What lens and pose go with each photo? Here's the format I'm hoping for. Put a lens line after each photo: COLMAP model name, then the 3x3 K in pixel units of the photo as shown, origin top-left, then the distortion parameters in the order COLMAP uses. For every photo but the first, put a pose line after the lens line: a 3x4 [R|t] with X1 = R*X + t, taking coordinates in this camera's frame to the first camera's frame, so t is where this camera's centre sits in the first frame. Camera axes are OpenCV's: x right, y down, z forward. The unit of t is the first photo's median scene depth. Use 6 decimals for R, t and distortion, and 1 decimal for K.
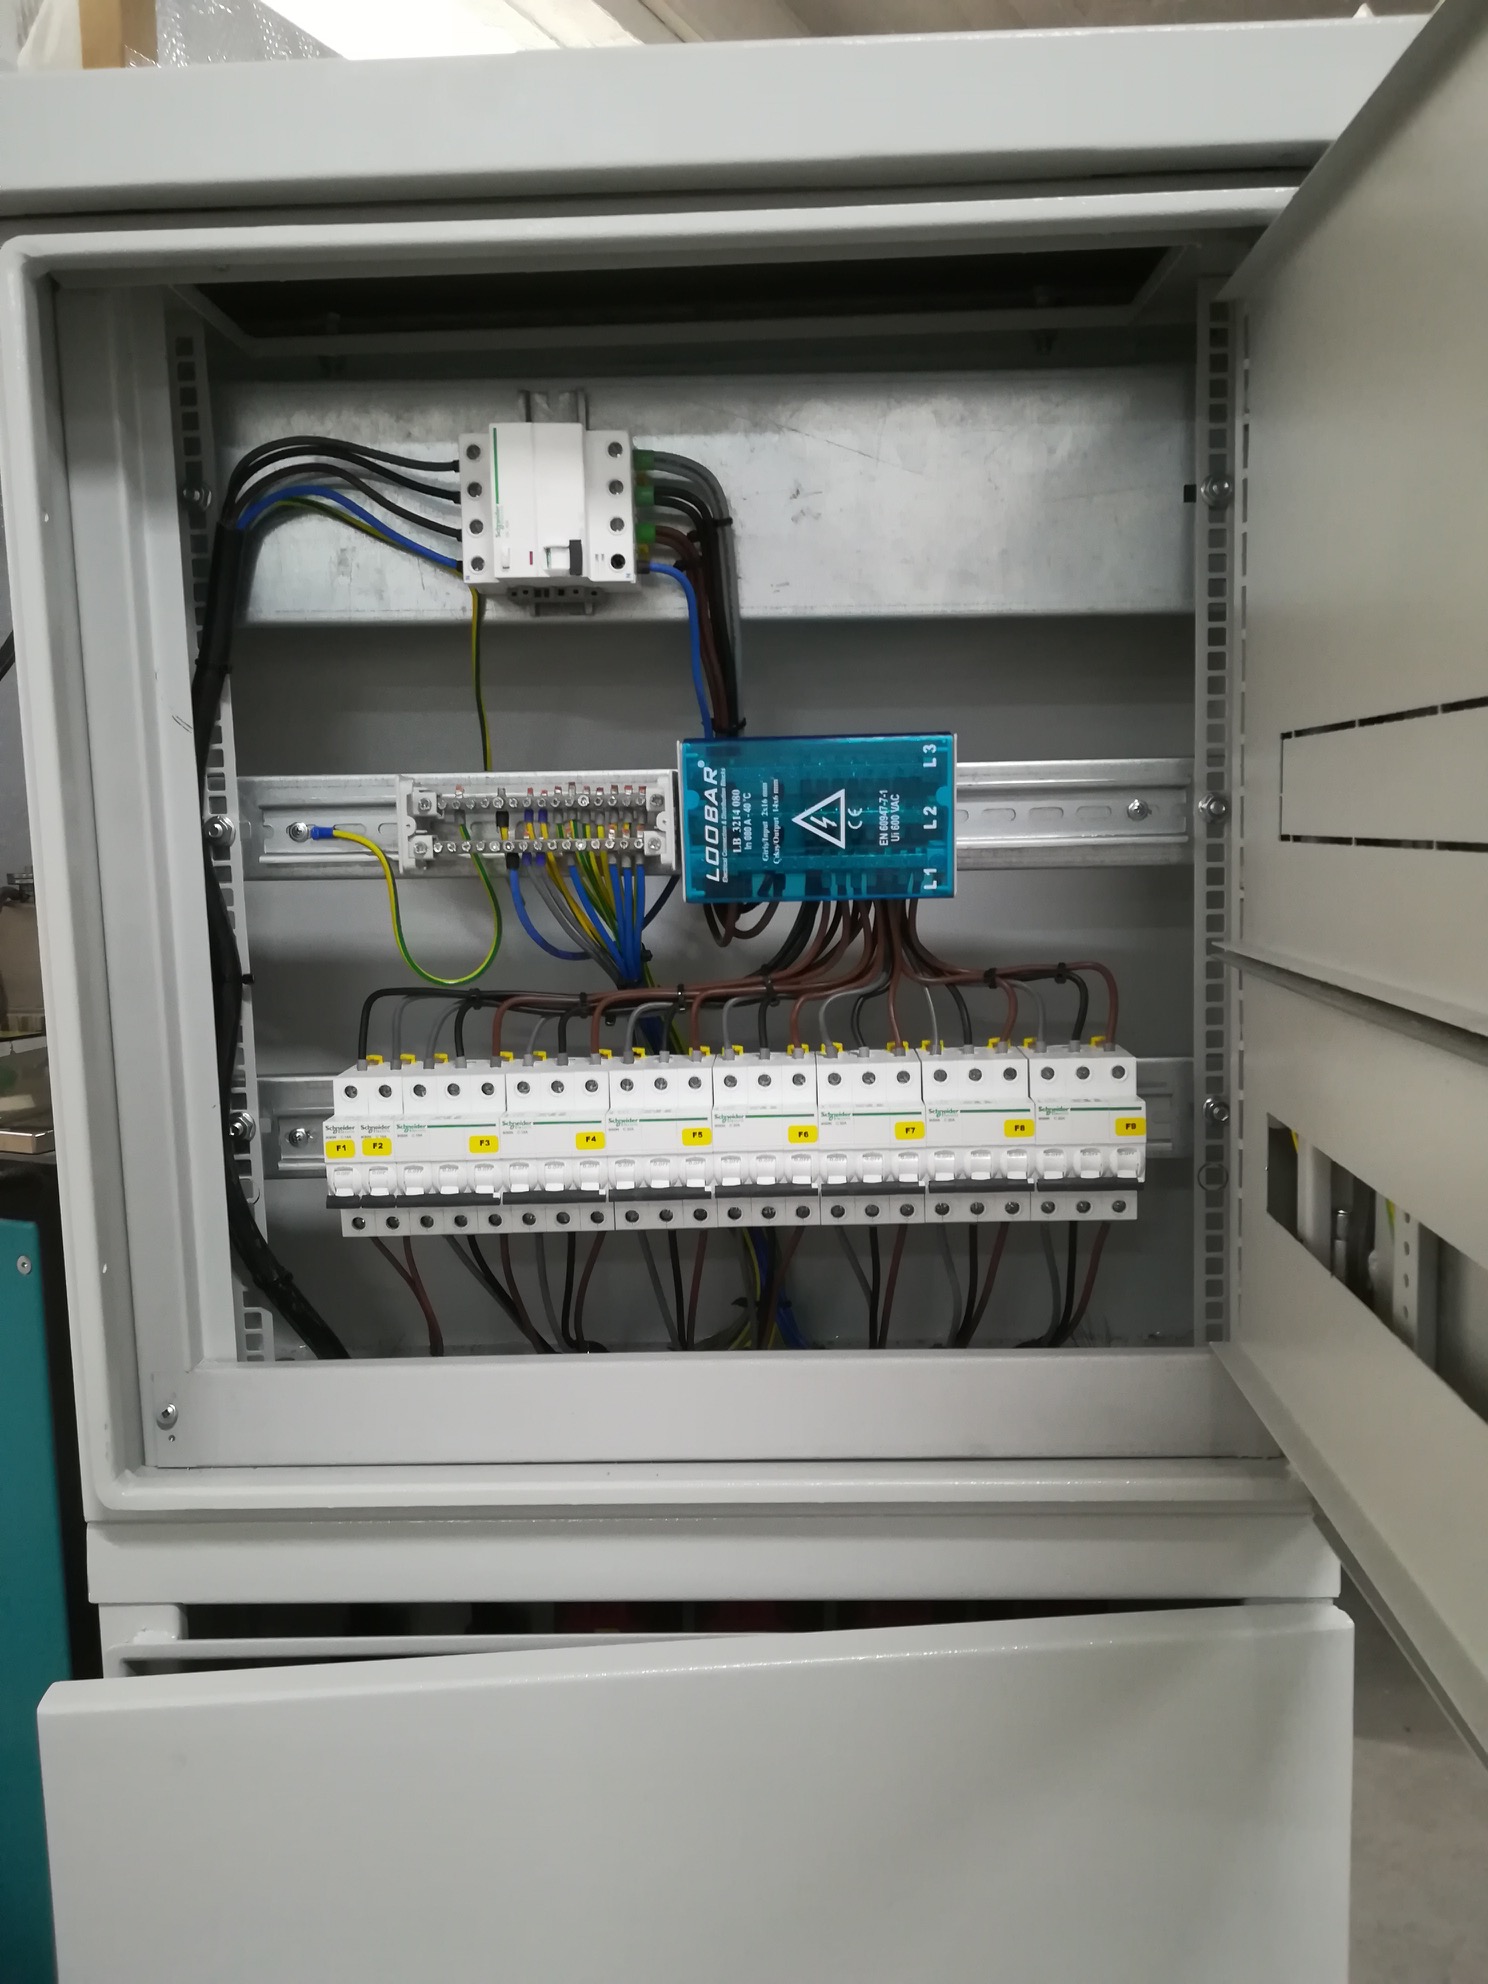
lens RADIAL K [[1456.6, 0, 744.0], [0, 1456.6, 992.0], [0, 0, 1]] dist [0.108781, -0.211502]
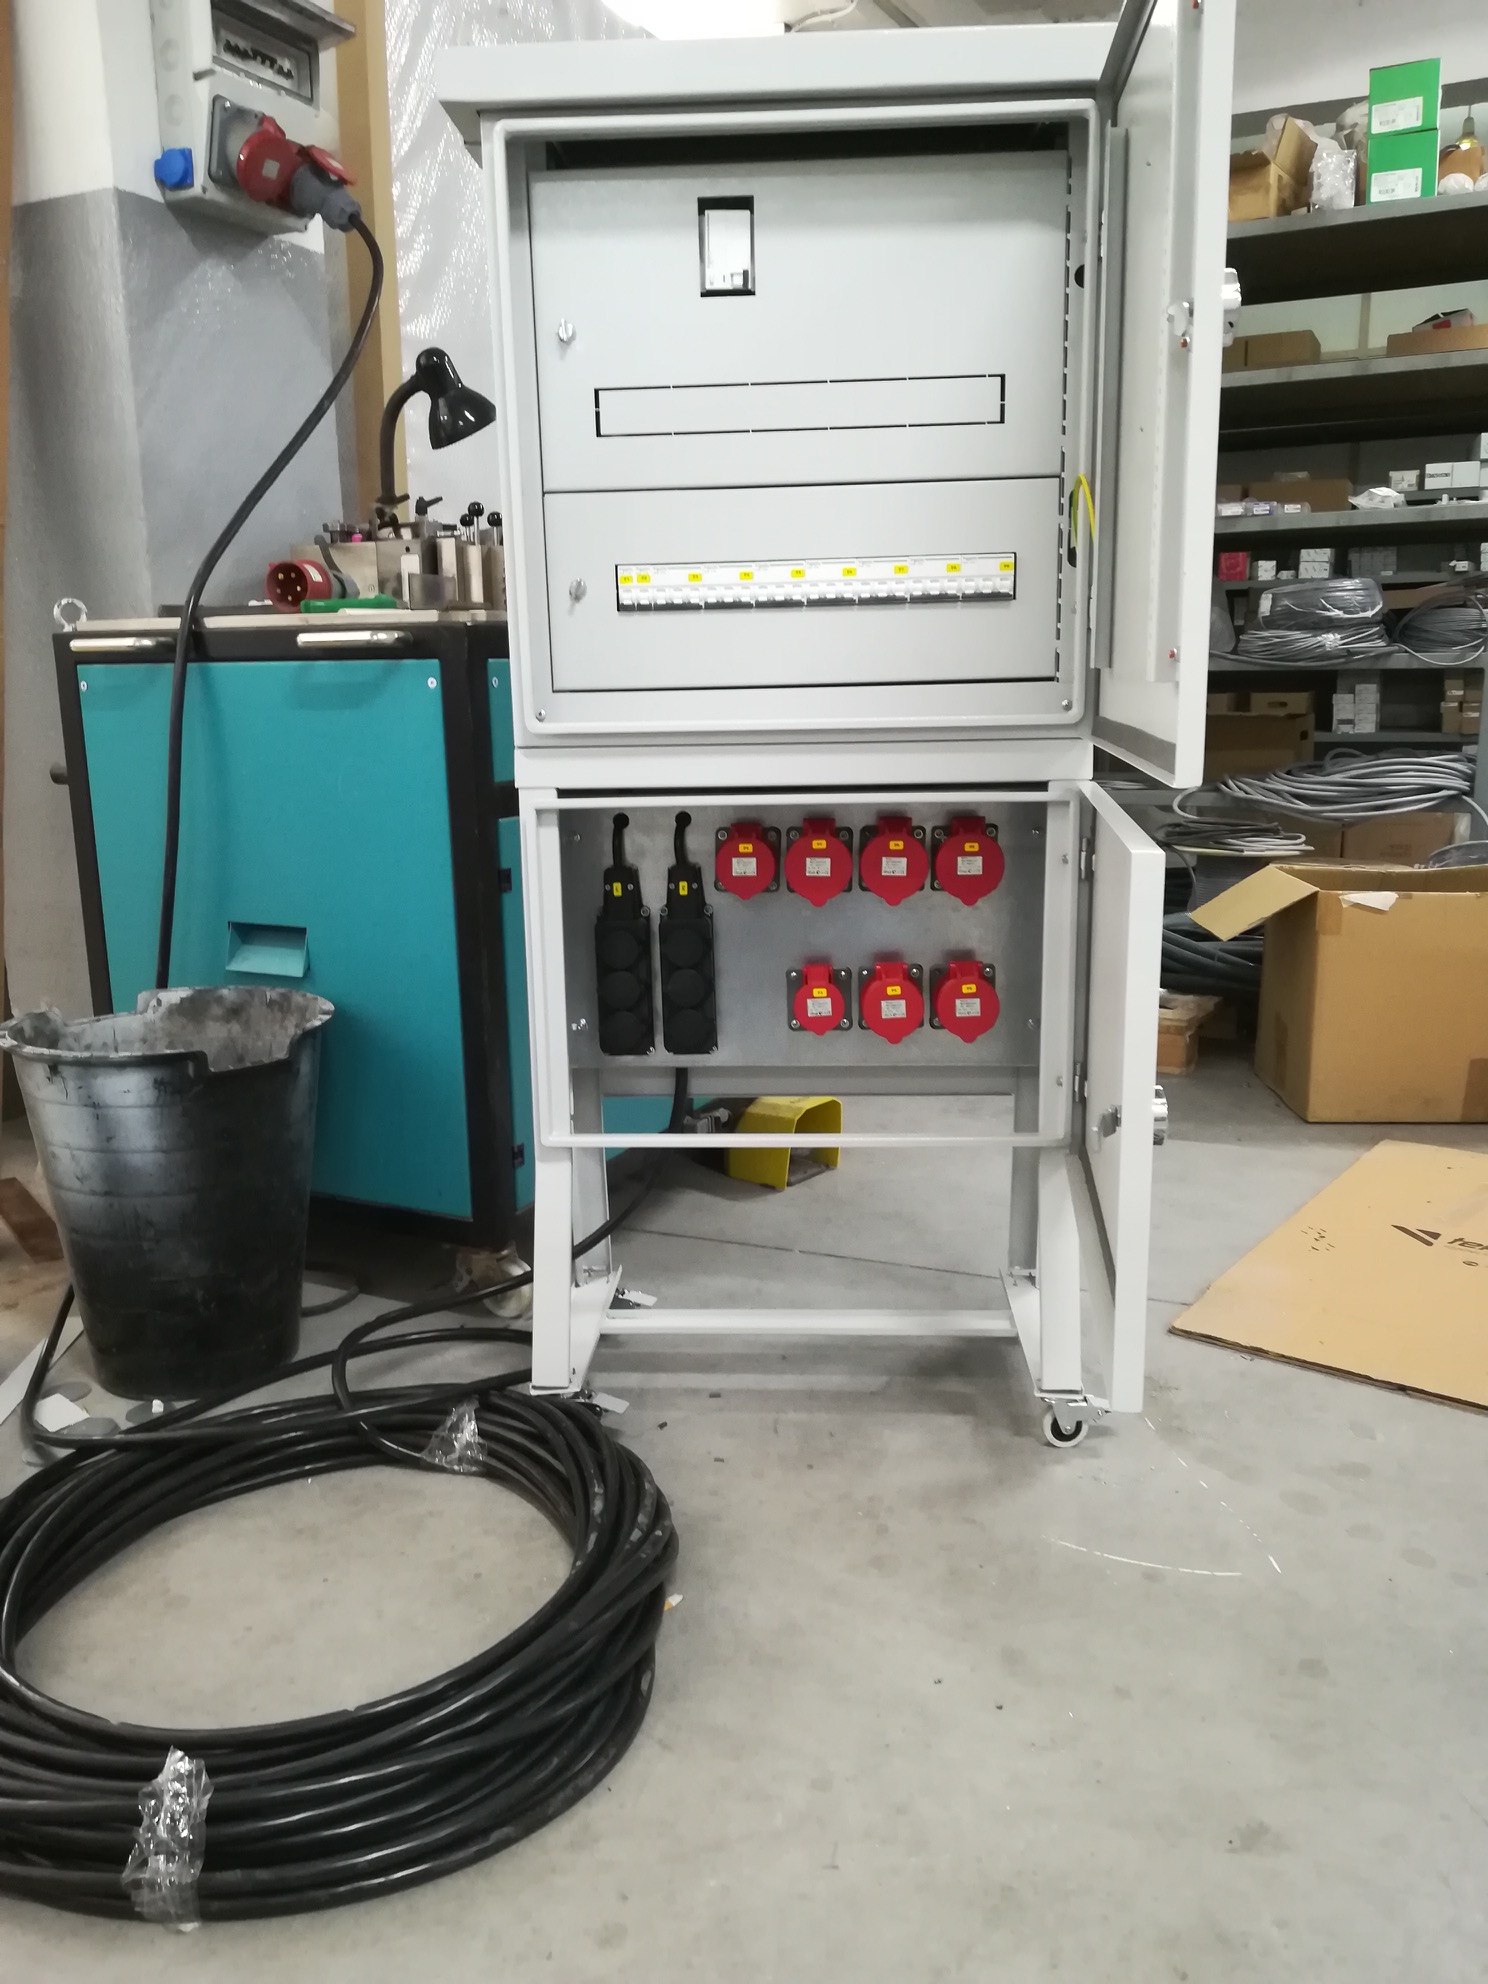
lens RADIAL K [[1493.5, 0, 744.0], [0, 1493.5, 992.0], [0, 0, 1]] dist [0.068391, -0.127603]
pose [[0.999586, 0.016209, -0.023784, -0.049692], [-0.013391, 0.993365, 0.114218, 0.455922], [0.025478, -0.113852, 0.993171, -1.210858]]
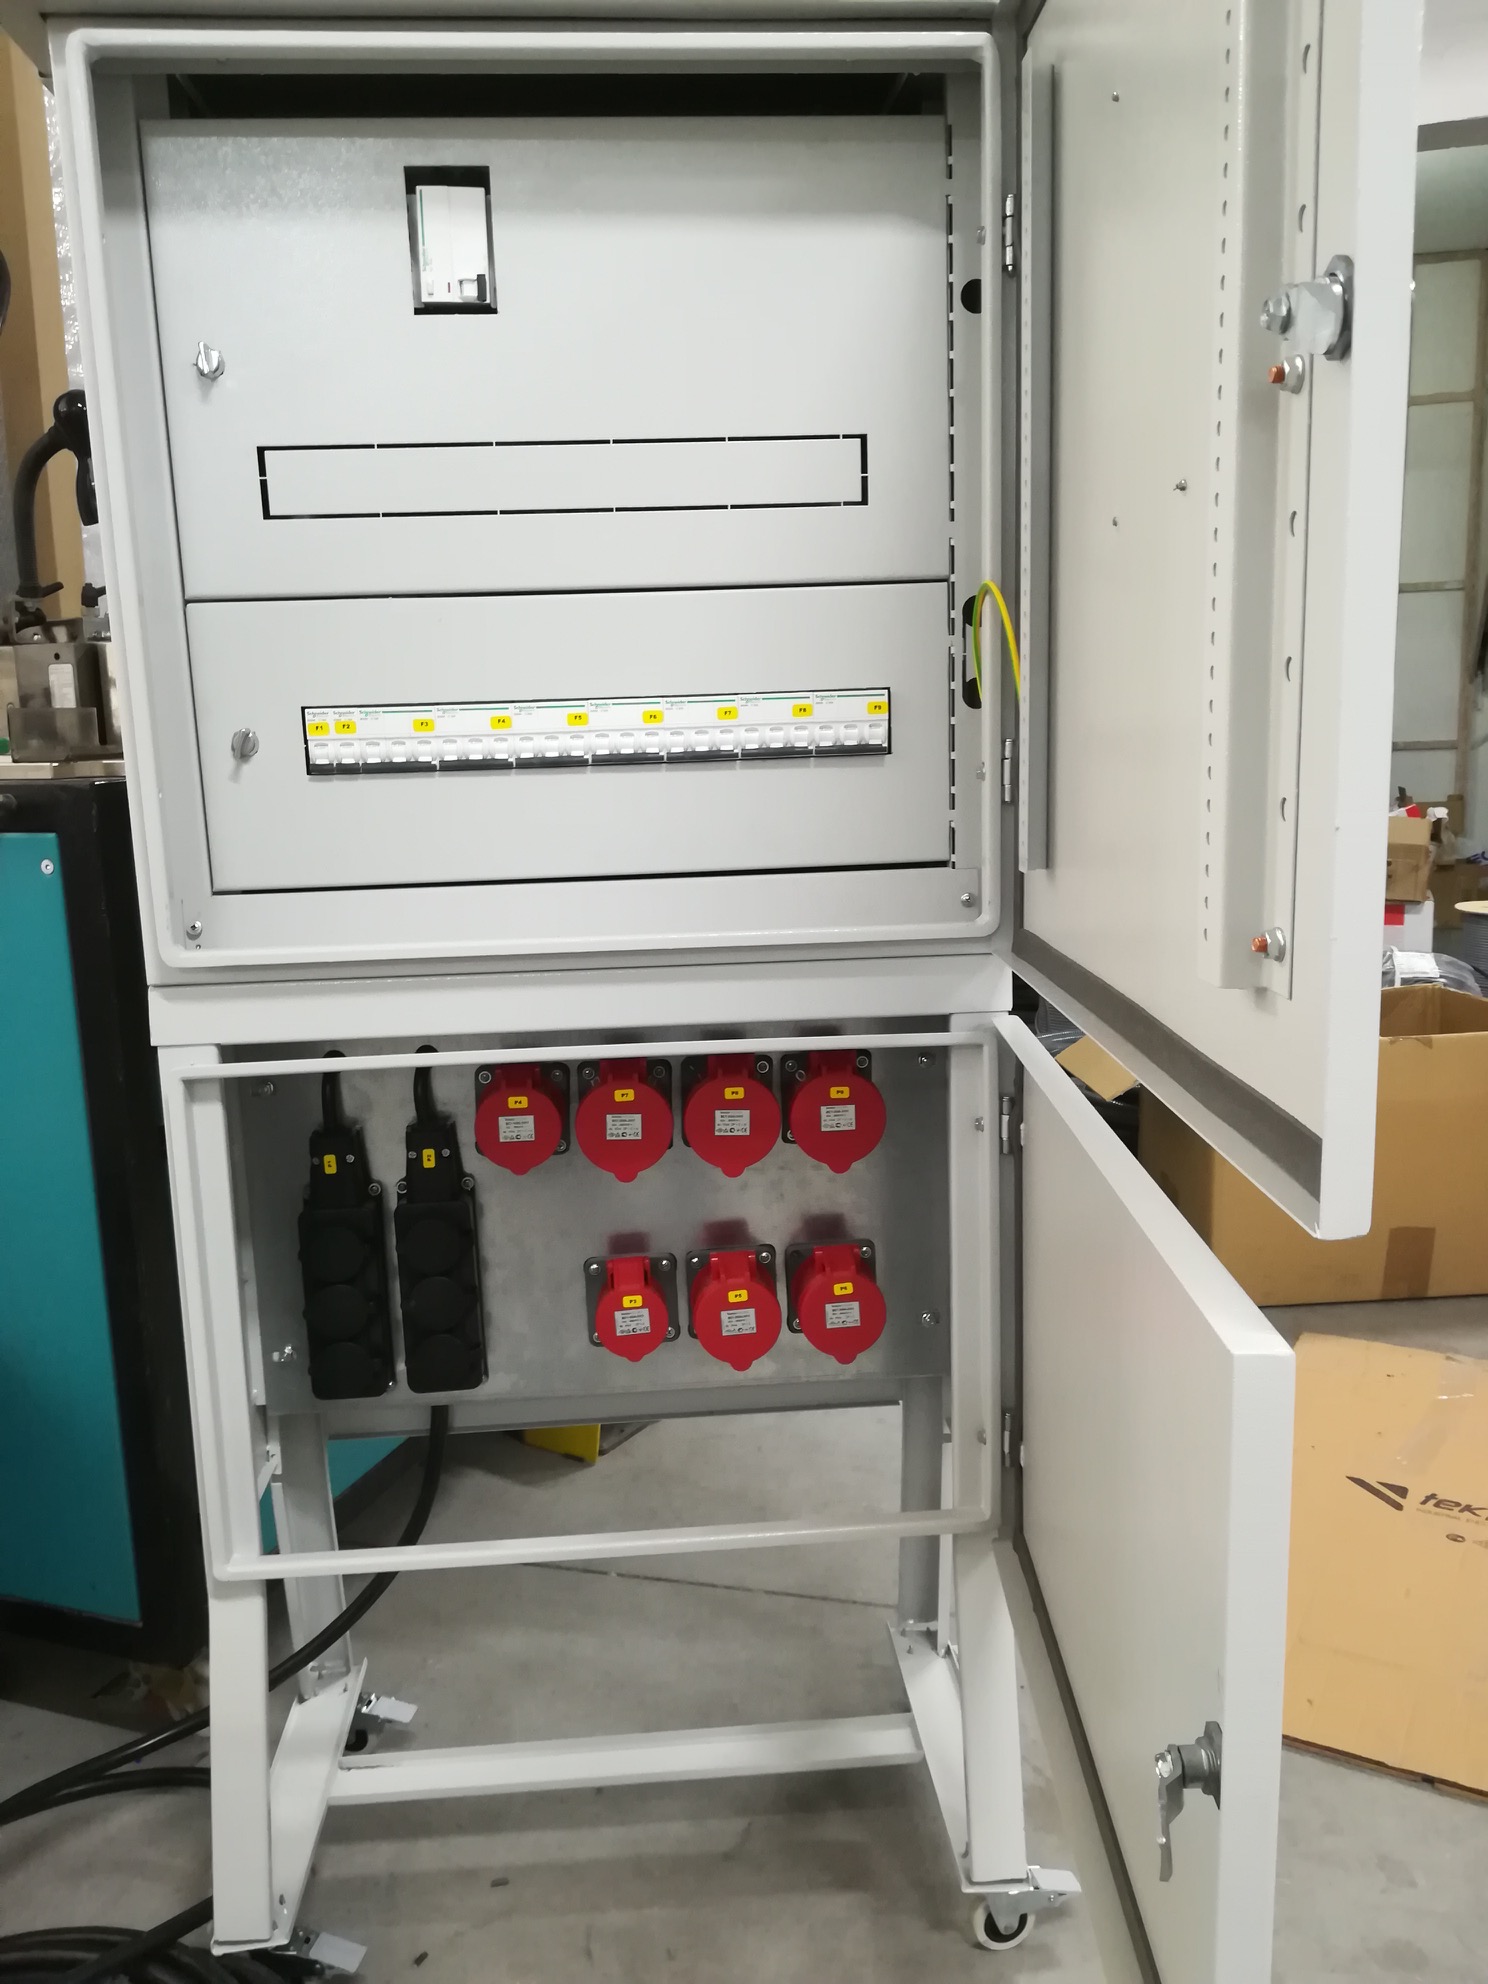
lens RADIAL K [[1490.9, 0, 744.0], [0, 1490.9, 992.0], [0, 0, 1]] dist [0.065428, -0.101069]
pose [[0.994755, -0.017823, 0.100723, -0.022936], [0.010096, 0.997003, 0.076706, 0.257862], [-0.101788, -0.075287, 0.991953, -0.480316]]
